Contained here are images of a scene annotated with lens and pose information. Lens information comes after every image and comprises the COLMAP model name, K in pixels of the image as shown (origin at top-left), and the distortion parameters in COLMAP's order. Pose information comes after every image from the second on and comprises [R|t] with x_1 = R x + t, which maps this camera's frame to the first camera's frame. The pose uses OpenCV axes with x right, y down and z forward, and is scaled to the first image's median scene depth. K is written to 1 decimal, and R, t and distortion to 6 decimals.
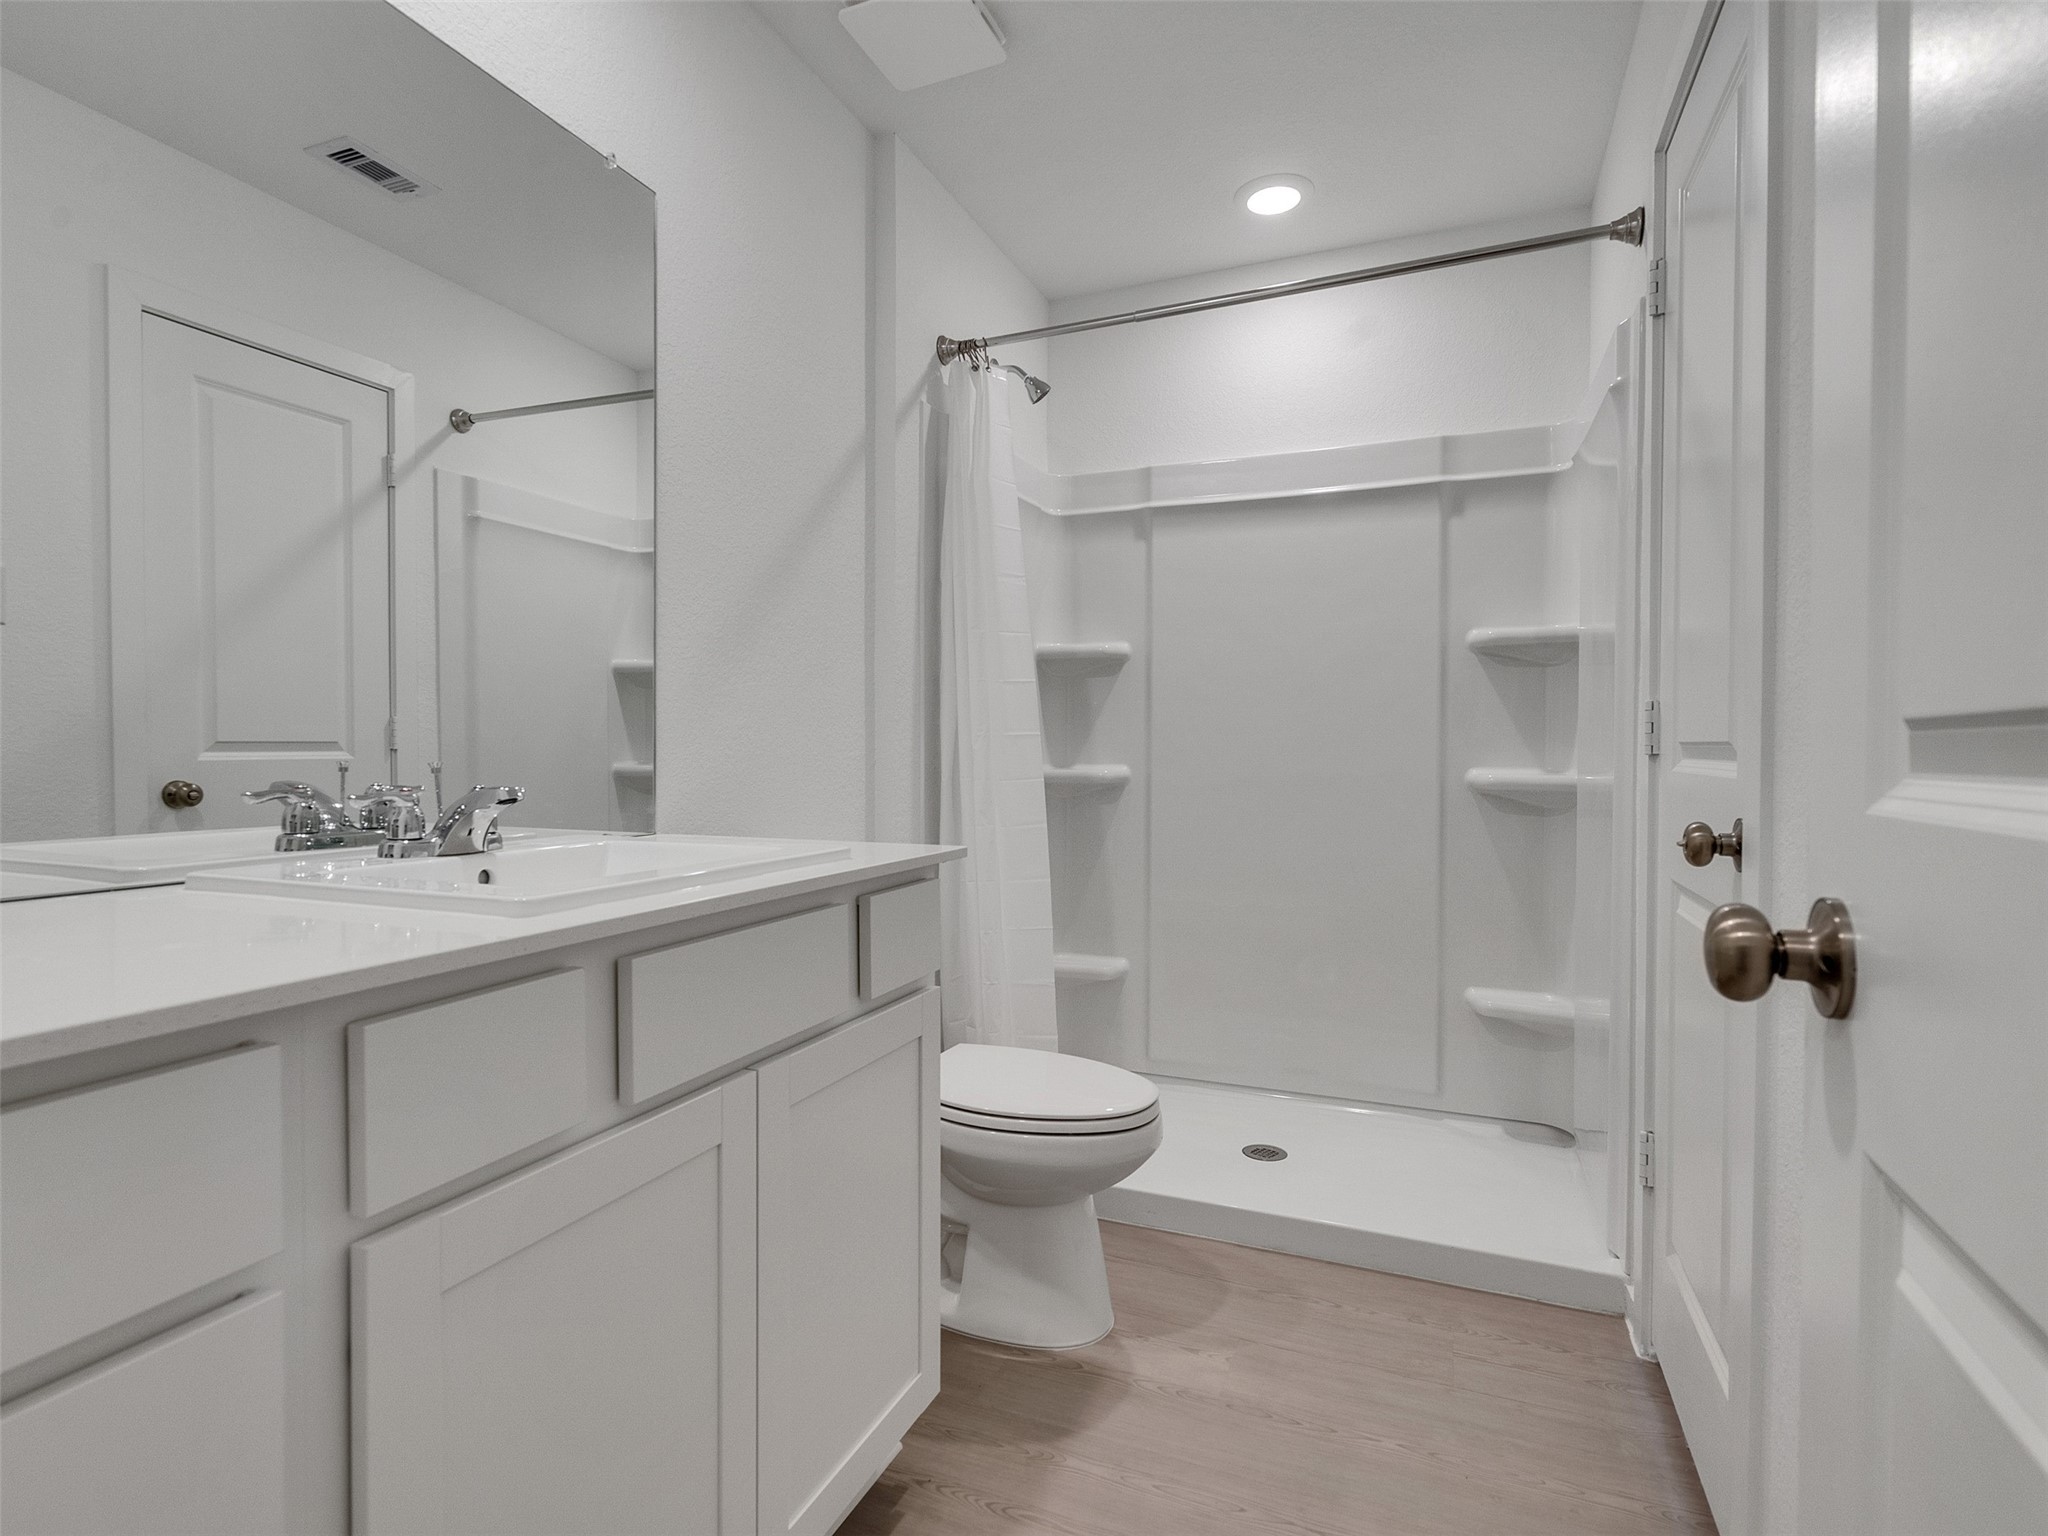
lens RADIAL K [[1042.3, 0, 1009.5], [0, 1042.3, 762.7], [0, 0, 1]] dist [-0.007647, 0.002903]
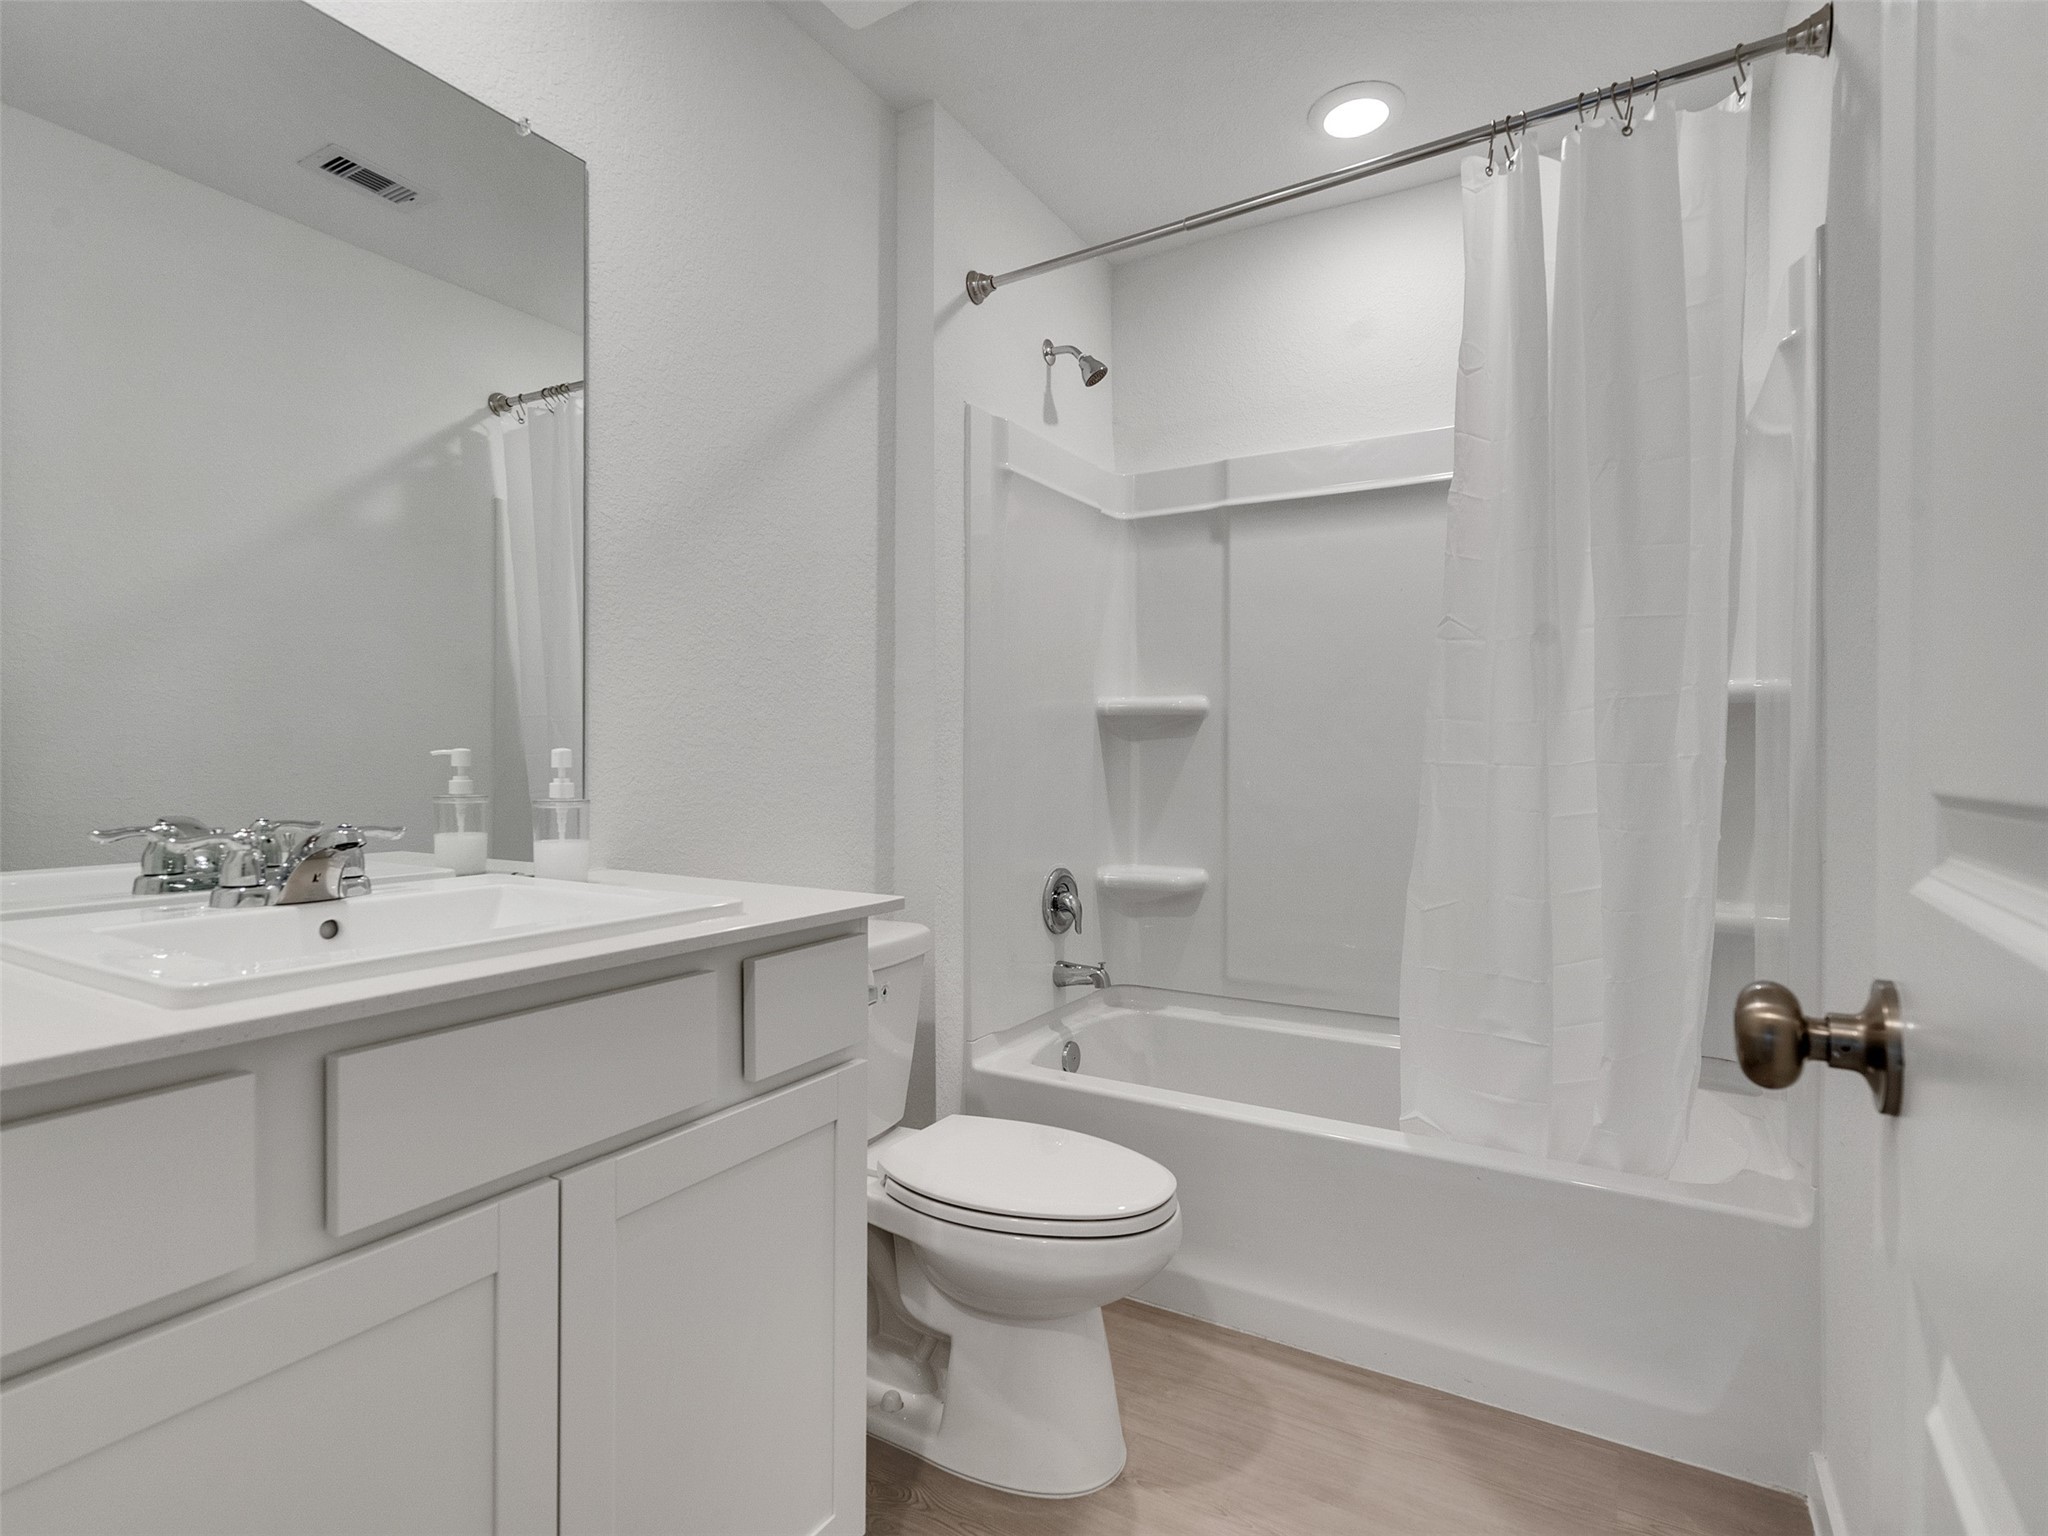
lens RADIAL K [[980.4, 0, 1019.4], [0, 980.4, 815.8], [0, 0, 1]] dist [-0.018676, -0.000388]
pose [[0.988442, 0.010443, -0.151242, 0.160016], [-0.003834, 0.999028, 0.043924, -0.019698], [0.151554, -0.042837, 0.987520, 0.209228]]
